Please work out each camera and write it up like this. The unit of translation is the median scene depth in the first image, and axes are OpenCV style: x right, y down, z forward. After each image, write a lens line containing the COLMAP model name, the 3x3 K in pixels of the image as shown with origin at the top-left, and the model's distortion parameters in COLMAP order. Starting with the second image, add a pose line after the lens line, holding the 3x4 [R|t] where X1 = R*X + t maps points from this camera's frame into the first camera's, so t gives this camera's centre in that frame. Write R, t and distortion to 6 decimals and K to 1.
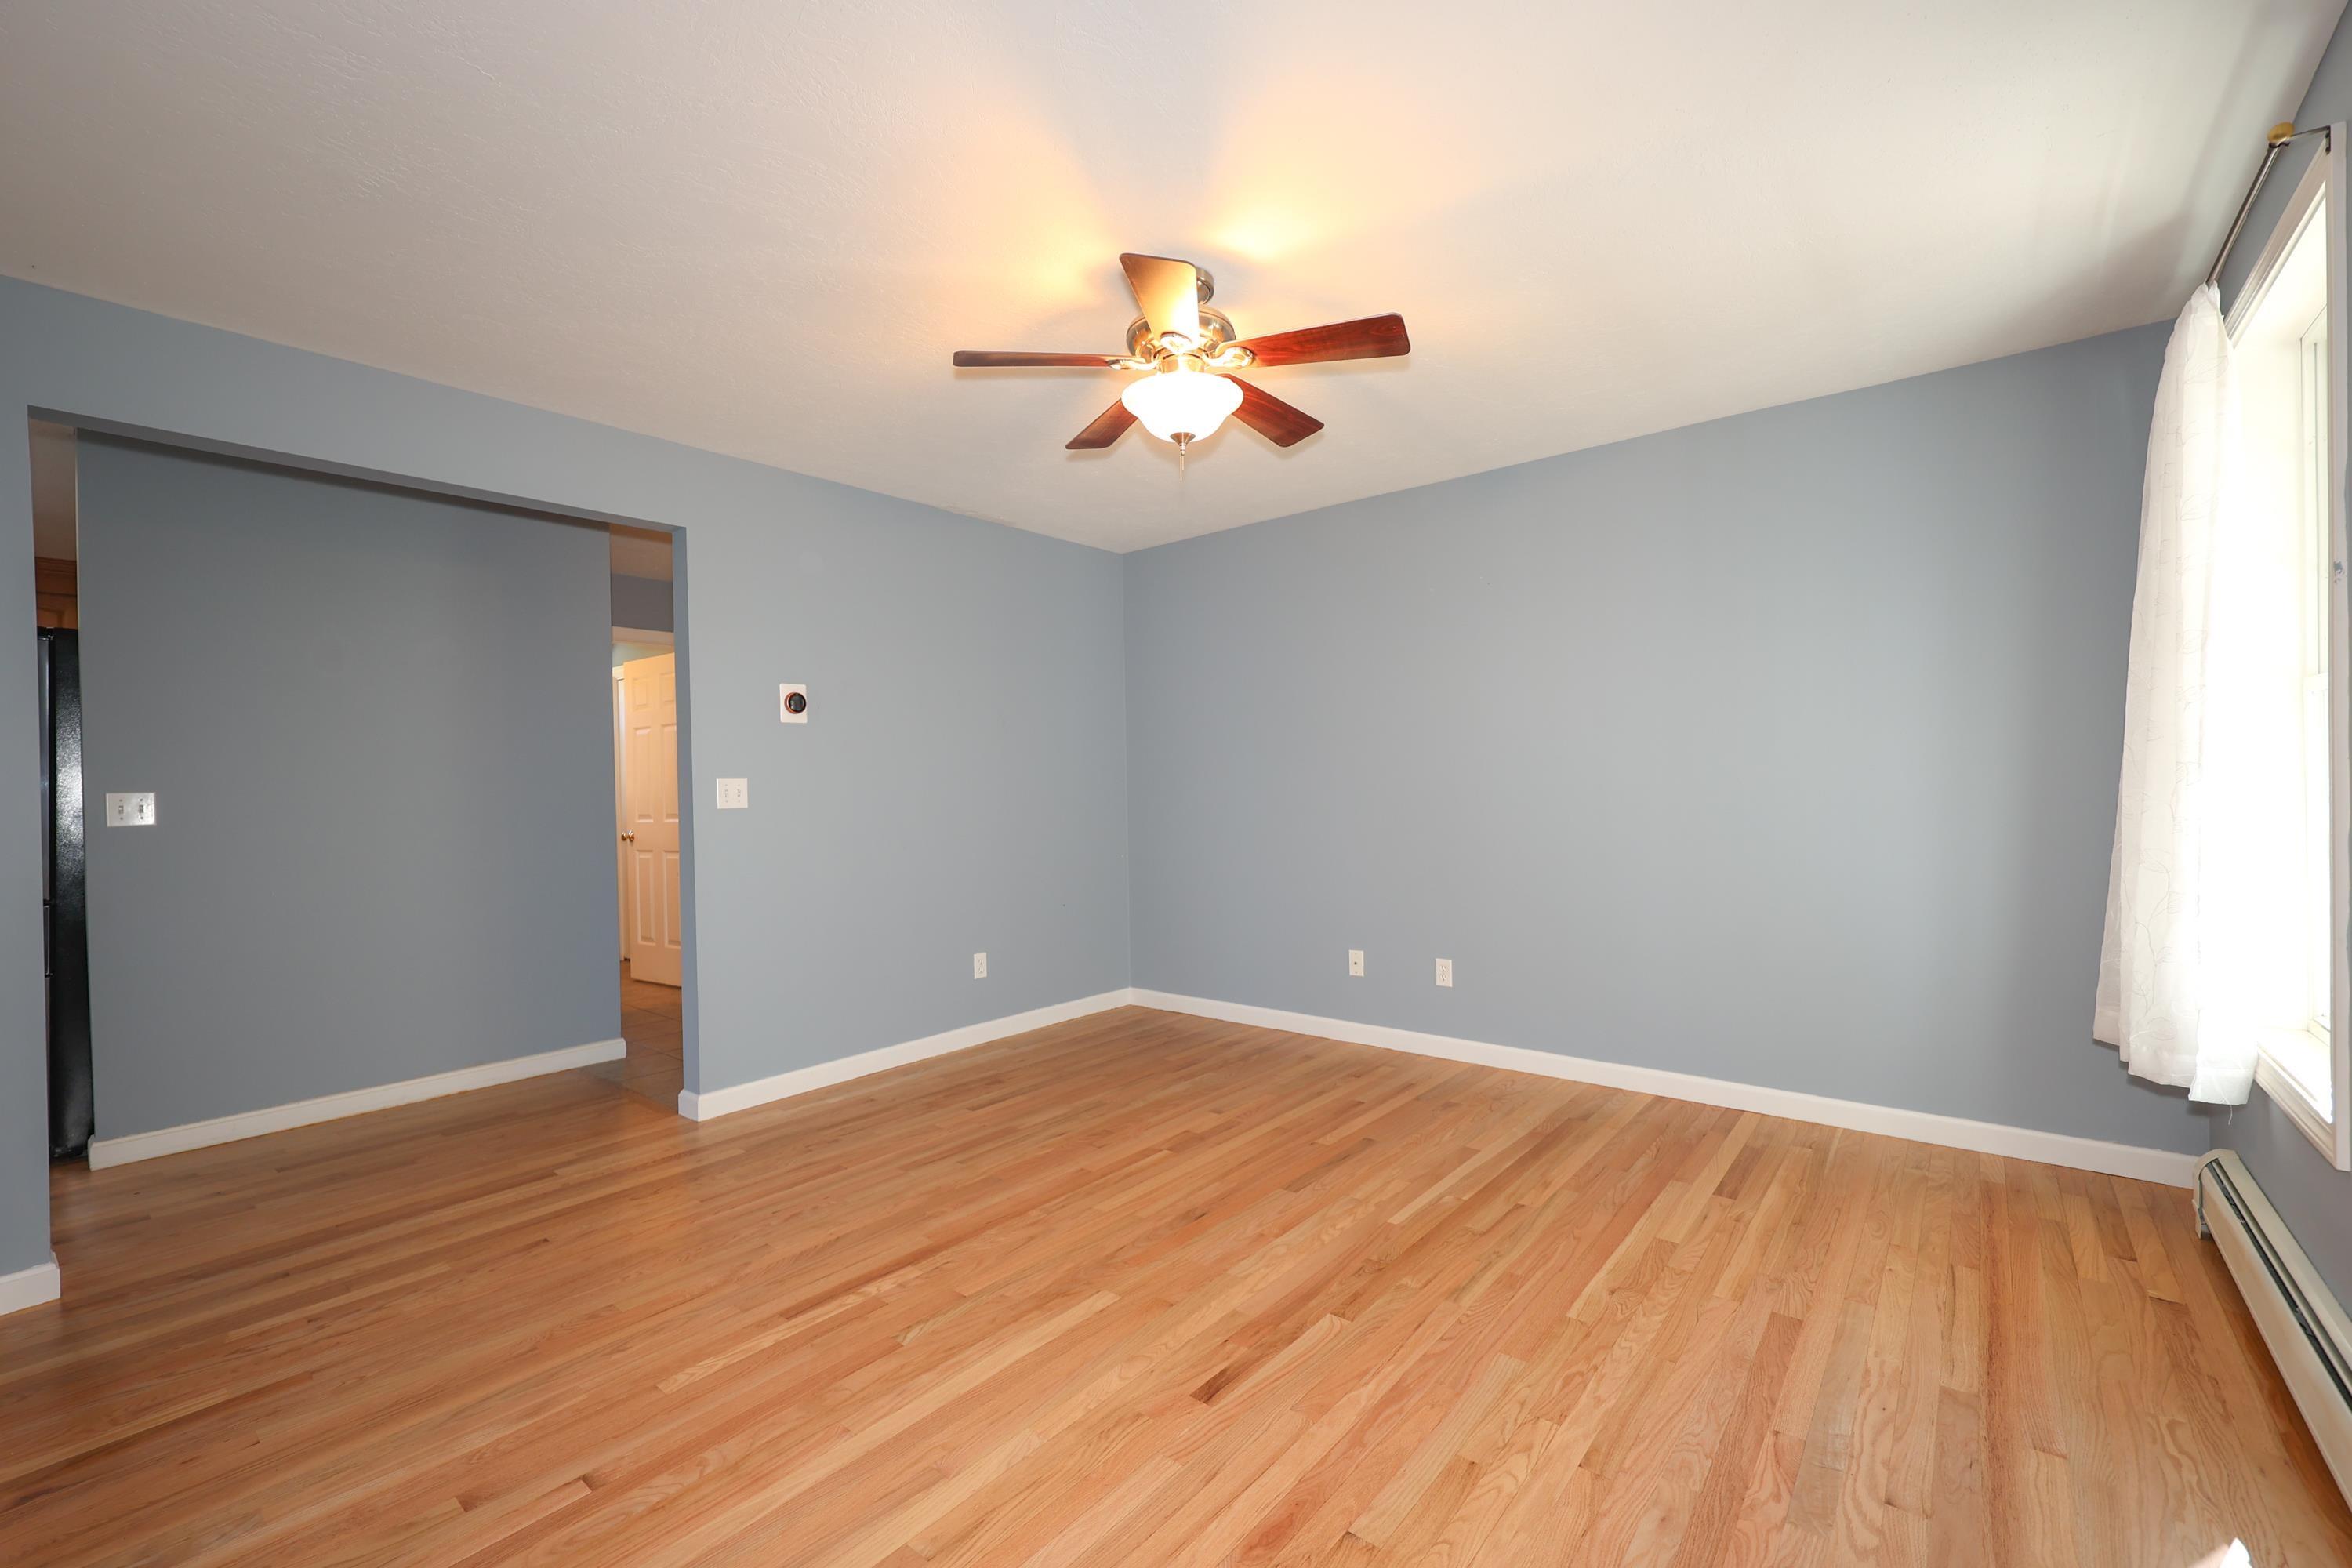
lens RADIAL K [[963.0, 0, 1186.3], [0, 963.0, 791.5], [0, 0, 1]] dist [0.000773, 0.000174]
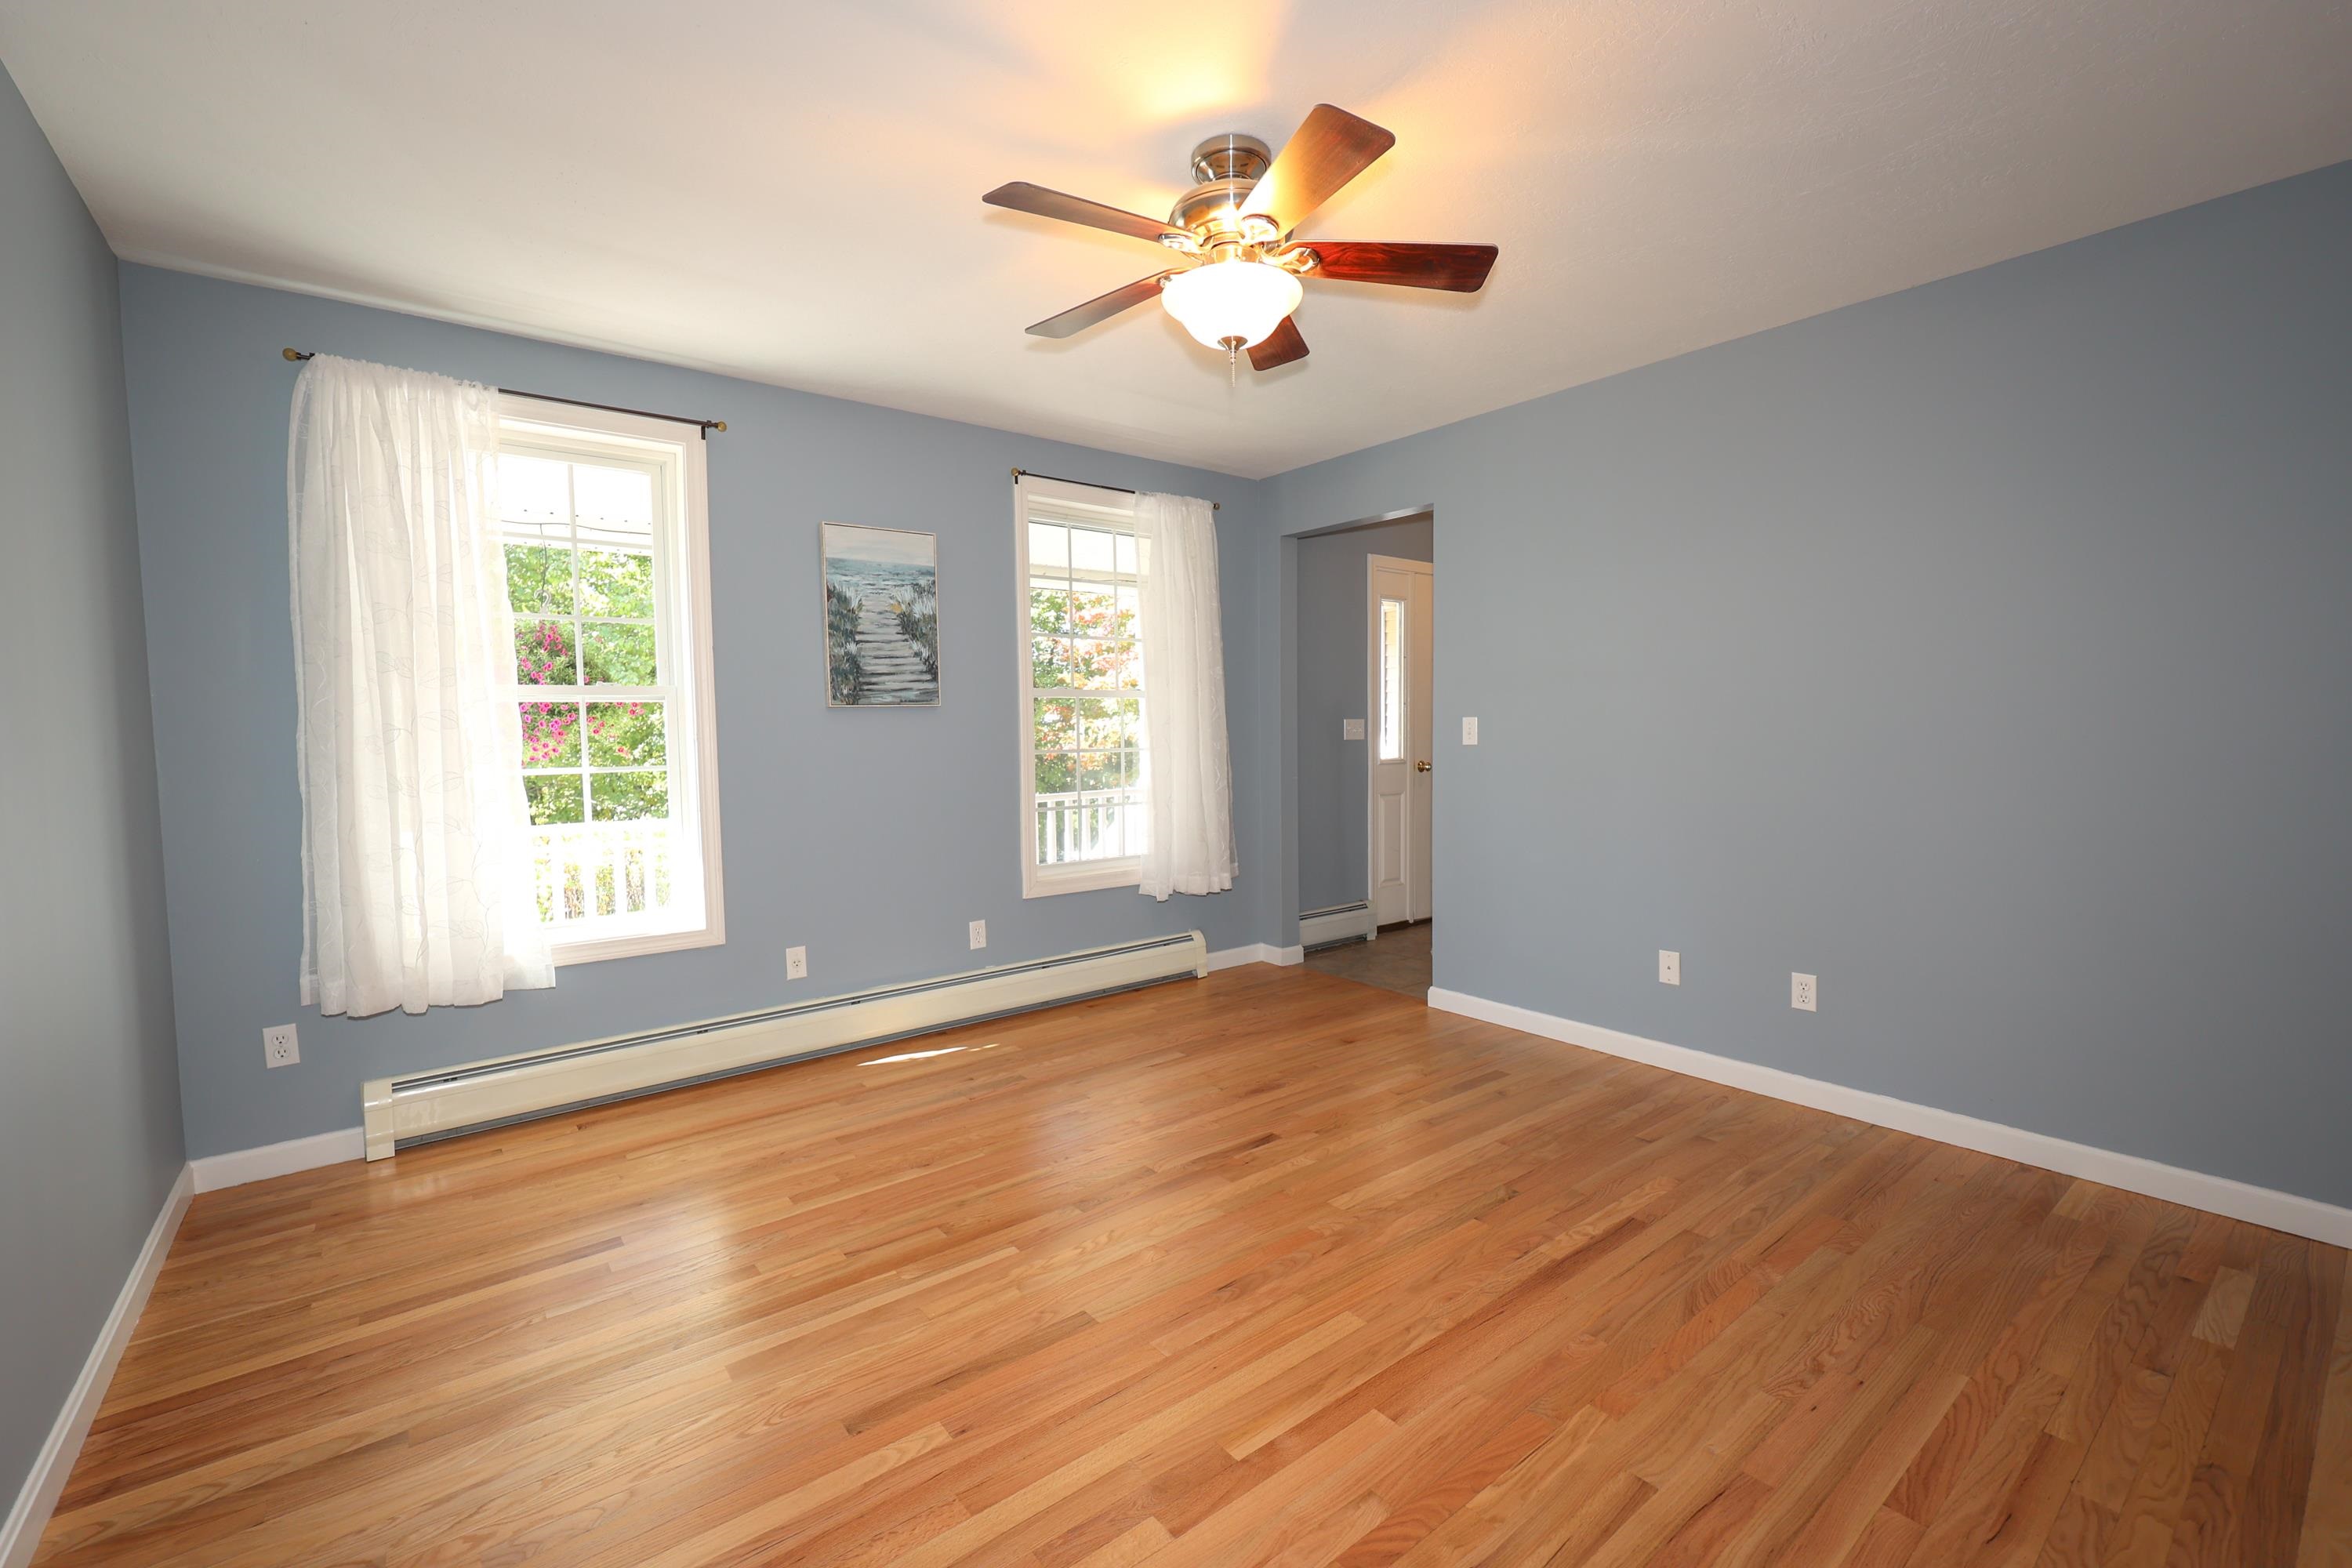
lens RADIAL K [[963.0, 0, 1186.3], [0, 963.0, 791.5], [0, 0, 1]] dist [0.000773, 0.000174]
pose [[-0.976795, 0.018802, 0.213349, -0.141607], [0.033175, 0.997399, 0.063988, -0.020849], [-0.211591, 0.069581, -0.974878, 1.896324]]
